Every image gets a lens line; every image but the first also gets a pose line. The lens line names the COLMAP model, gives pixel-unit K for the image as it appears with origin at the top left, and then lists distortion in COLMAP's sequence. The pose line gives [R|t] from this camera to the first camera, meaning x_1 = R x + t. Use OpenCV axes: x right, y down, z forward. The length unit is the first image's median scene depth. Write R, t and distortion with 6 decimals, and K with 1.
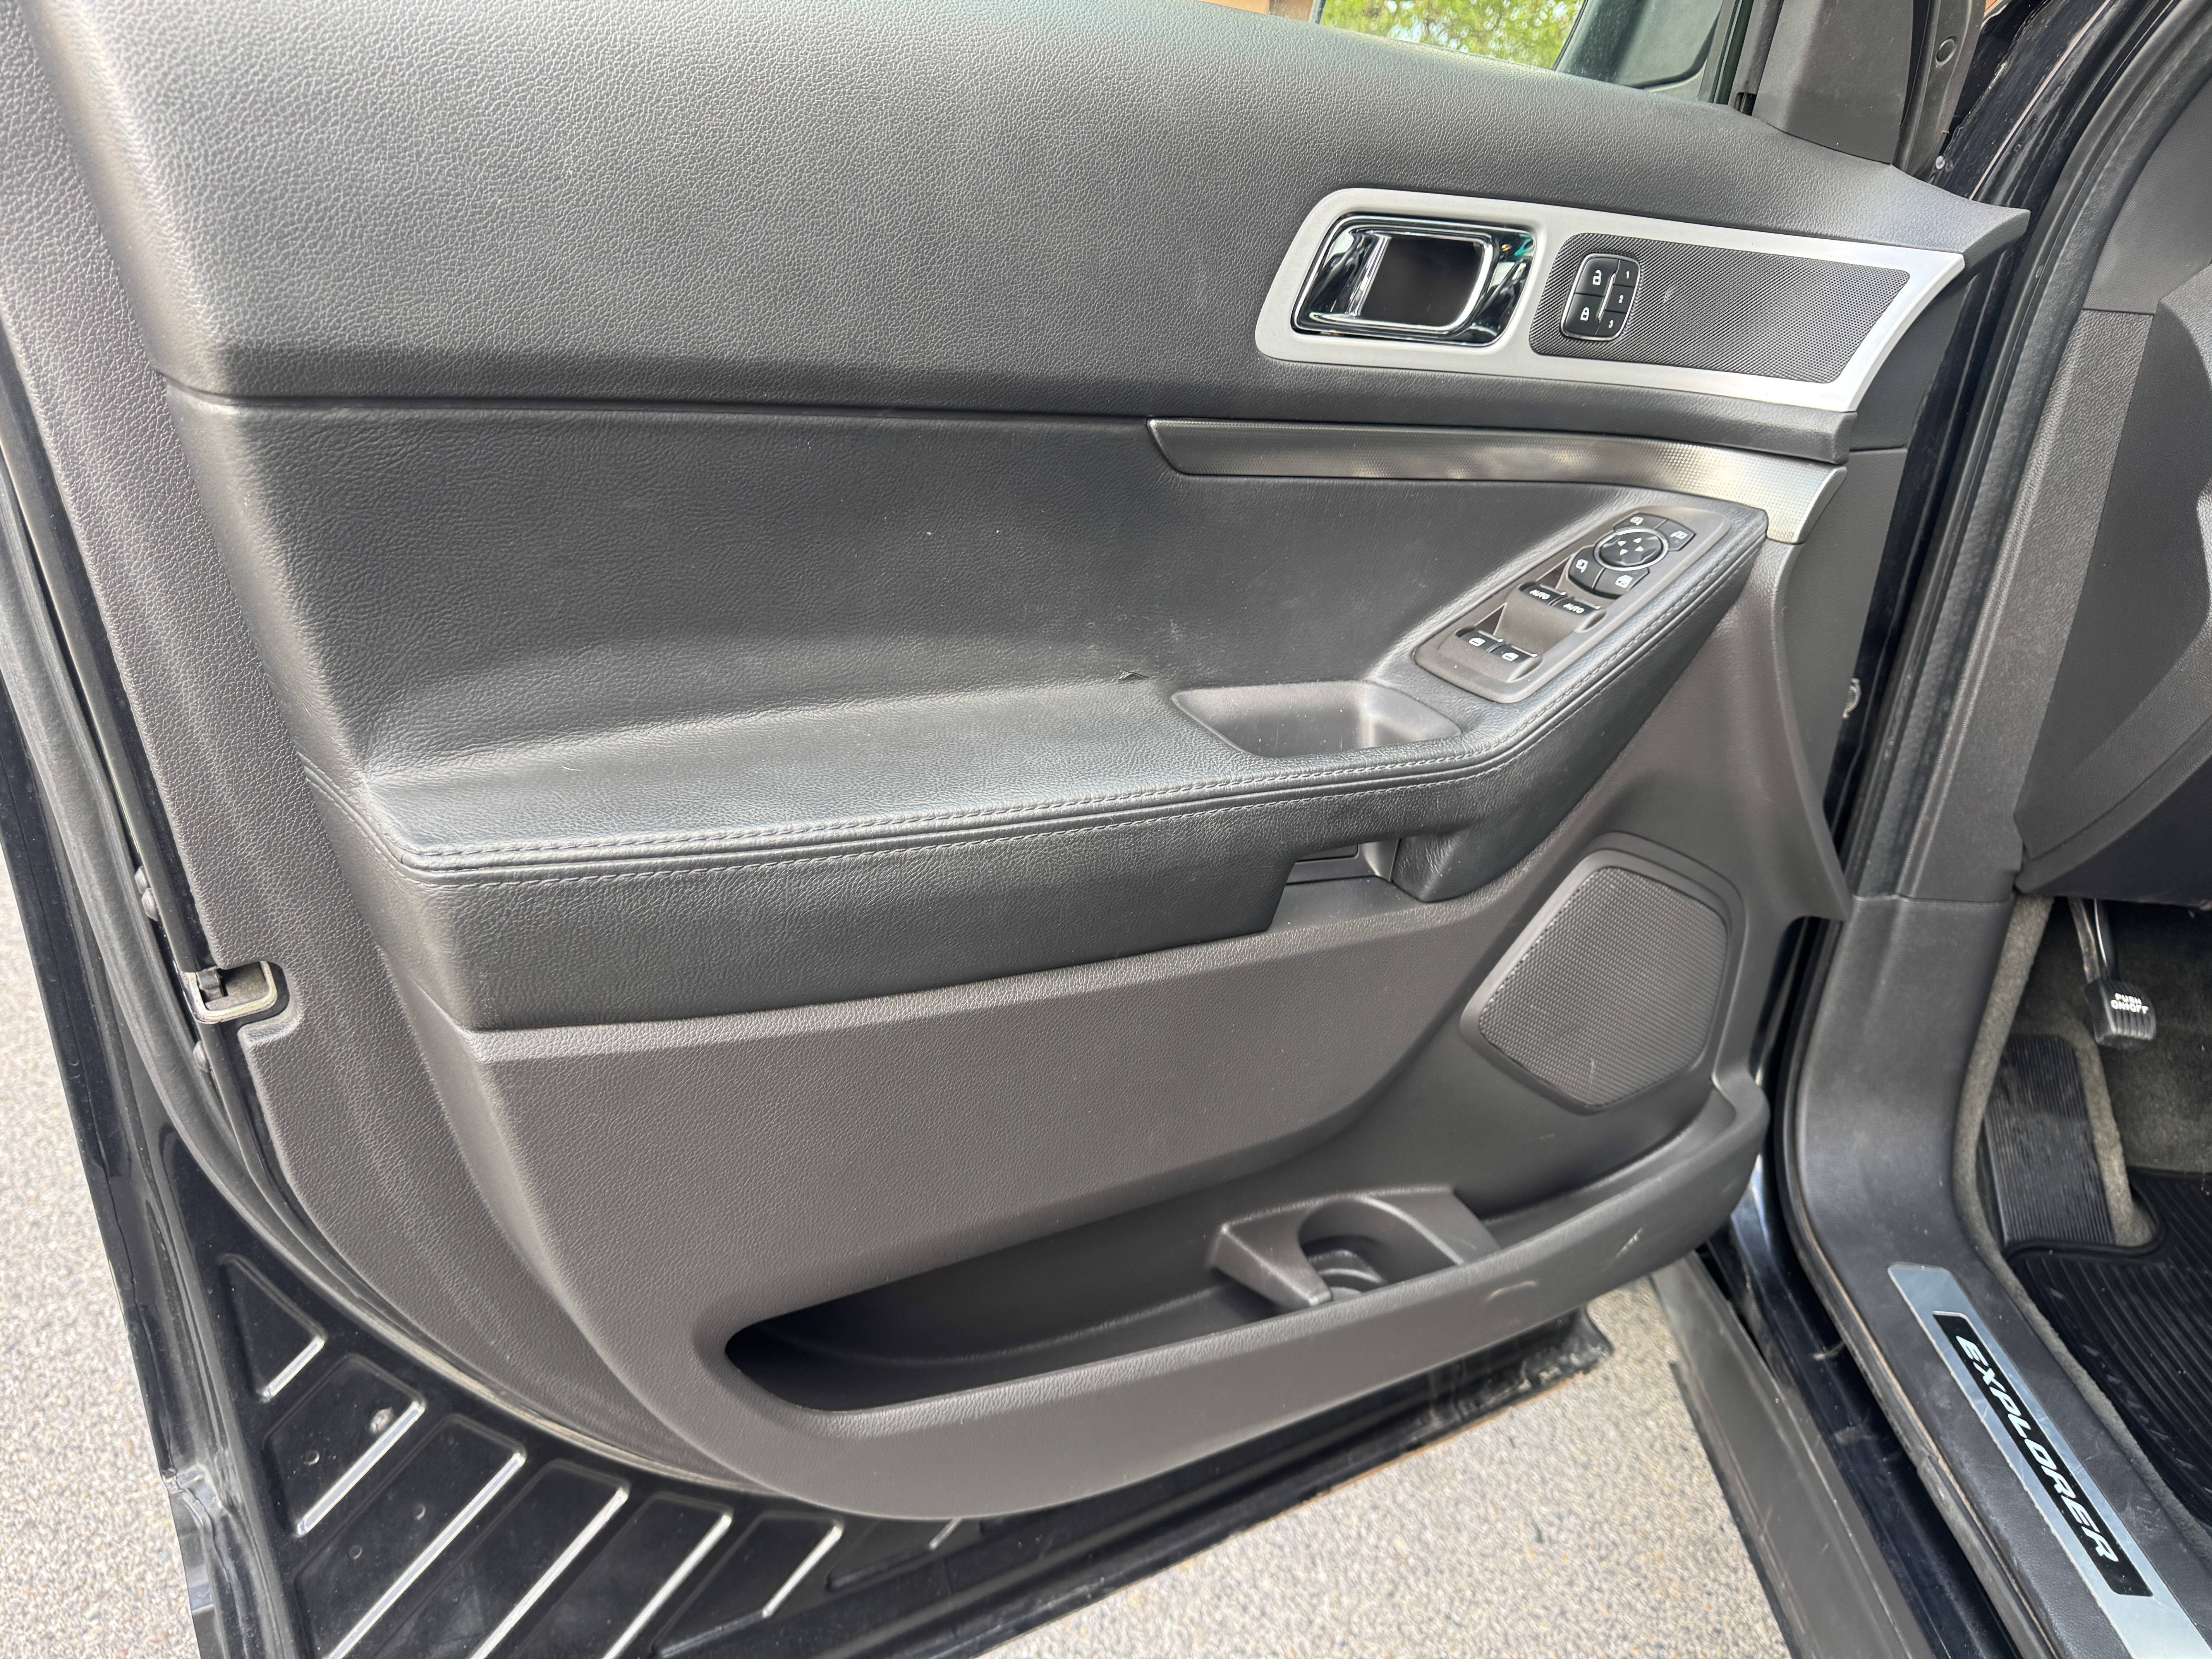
lens RADIAL K [[1577.2, 0, 1096.3], [0, 1577.2, 846.1], [0, 0, 1]] dist [0.045619, -0.058531]
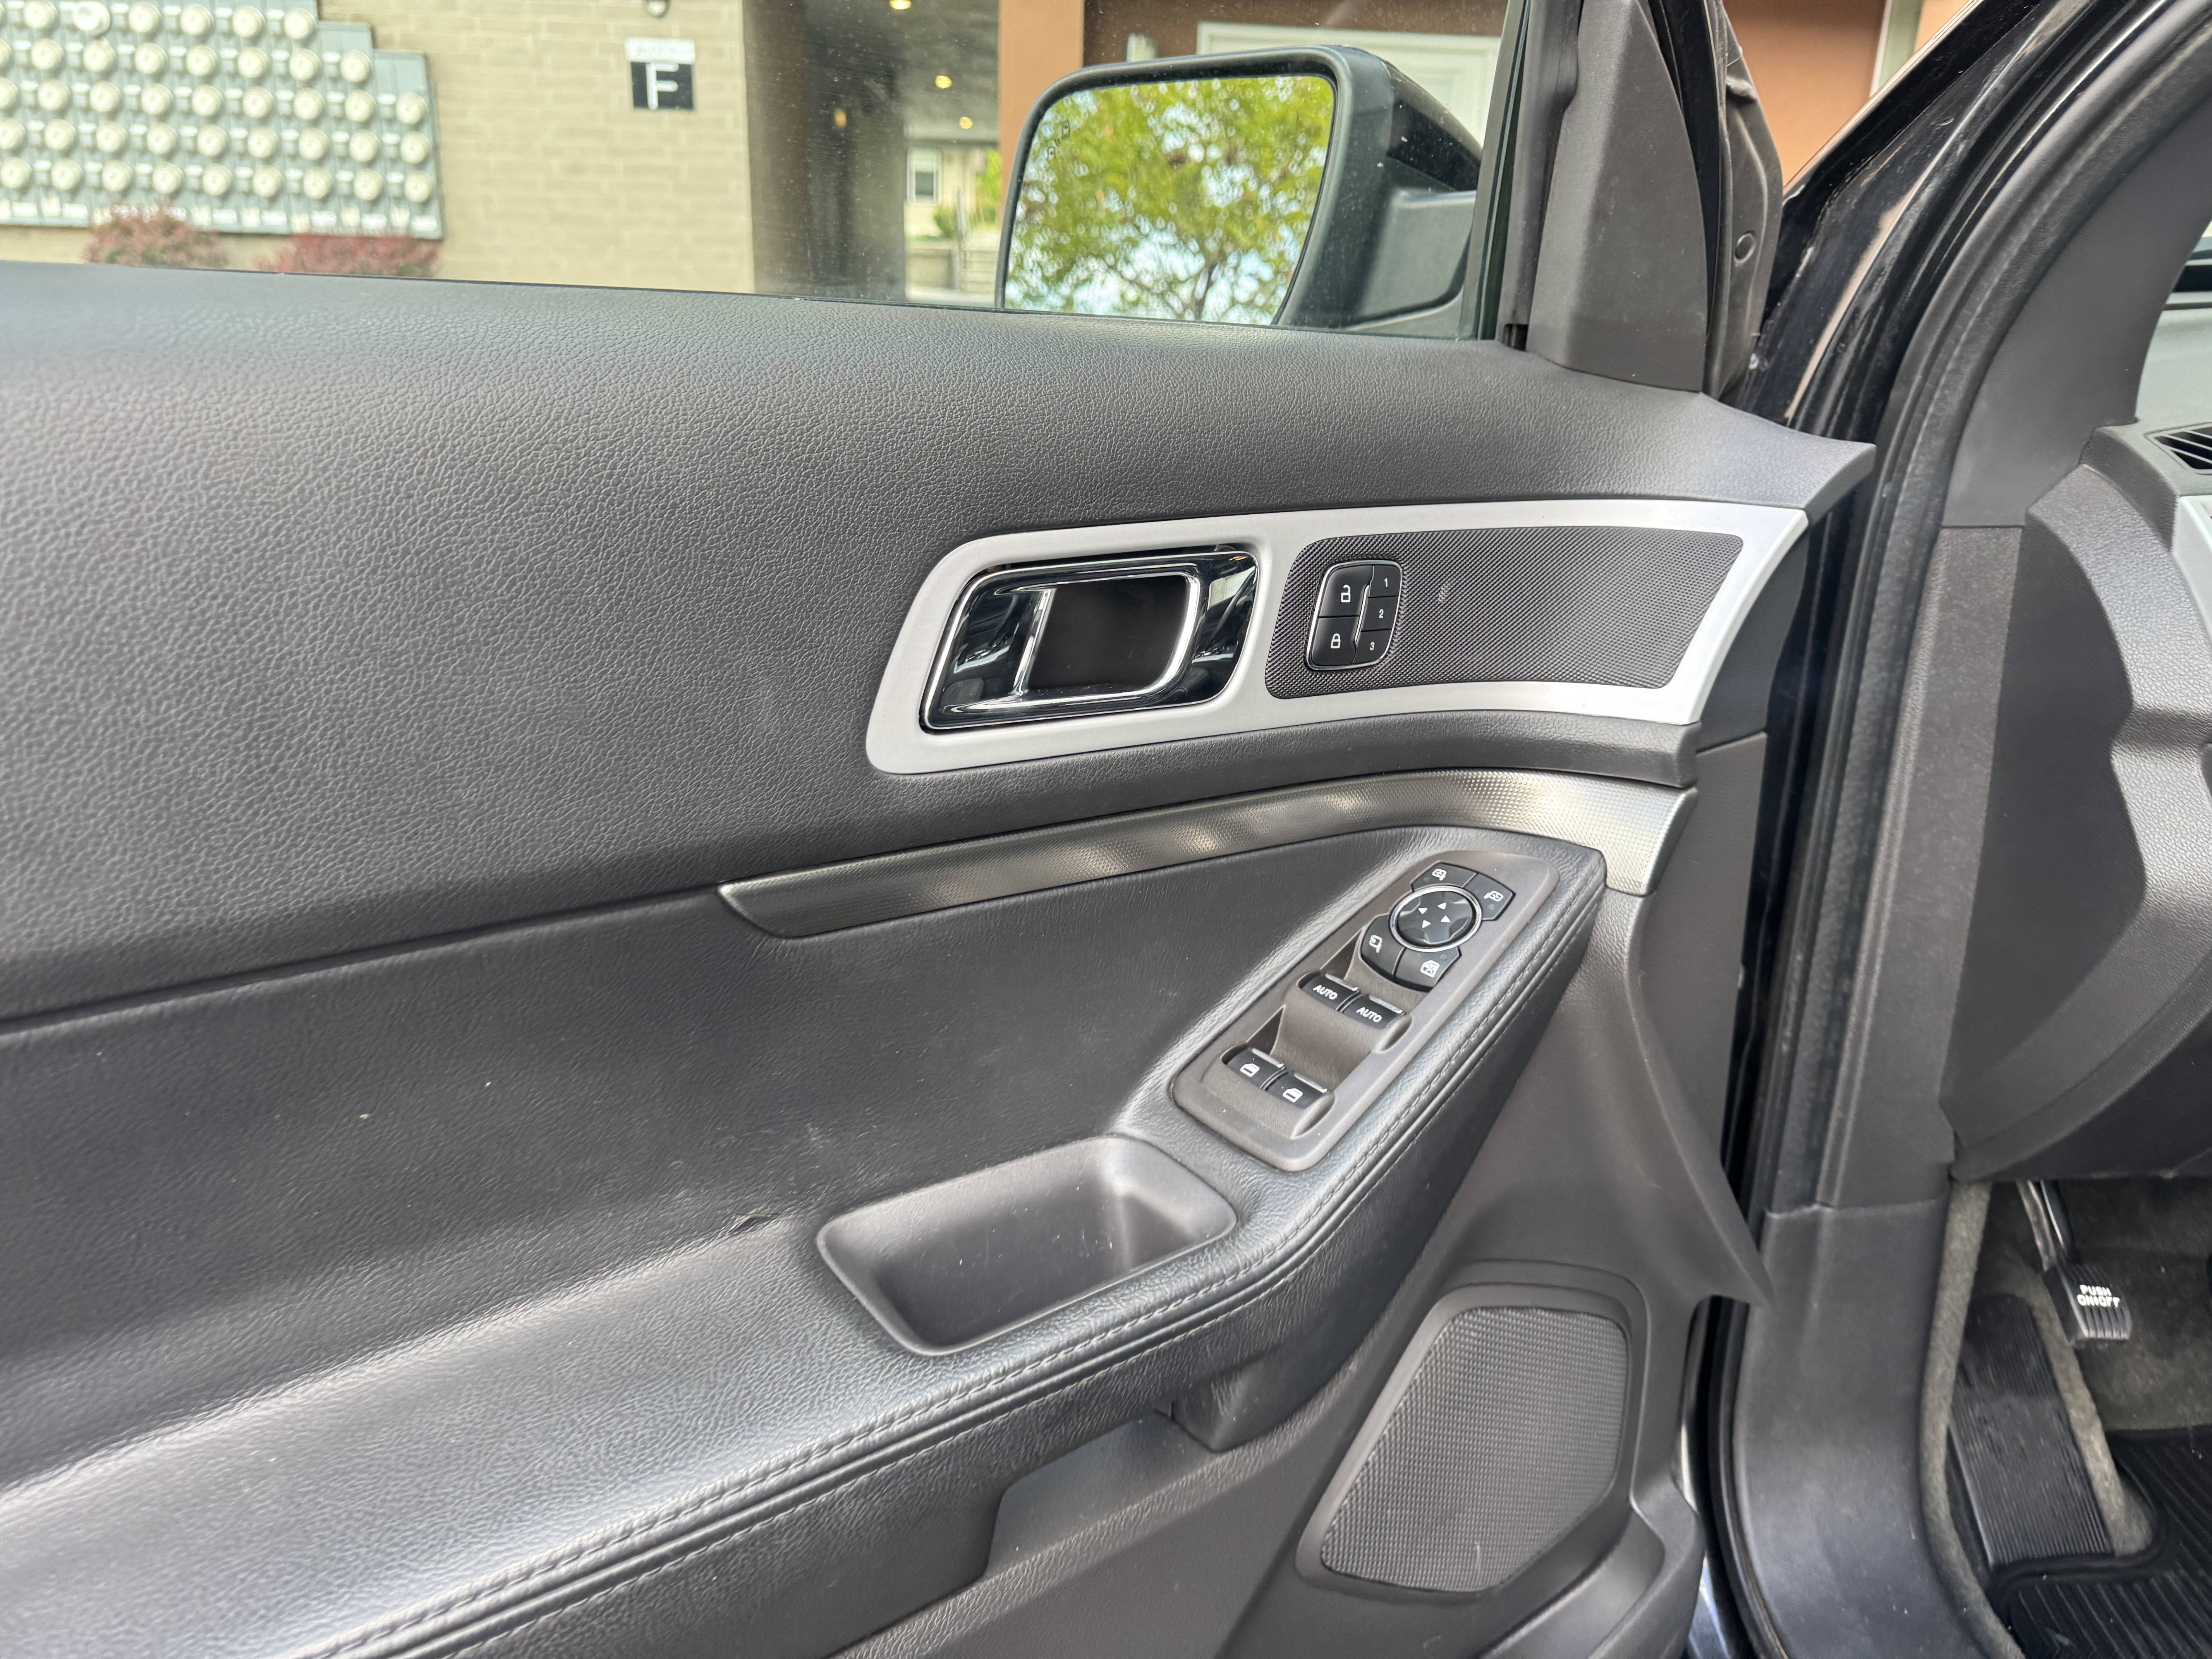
lens RADIAL K [[1577.2, 0, 1111.8], [0, 1577.2, 807.5], [0, 0, 1]] dist [0.045619, -0.058531]
pose [[0.992798, -0.090353, 0.078665, 0.126858], [0.097337, 0.991173, -0.090013, -0.187415], [-0.069838, 0.097022, 0.992829, 0.252241]]
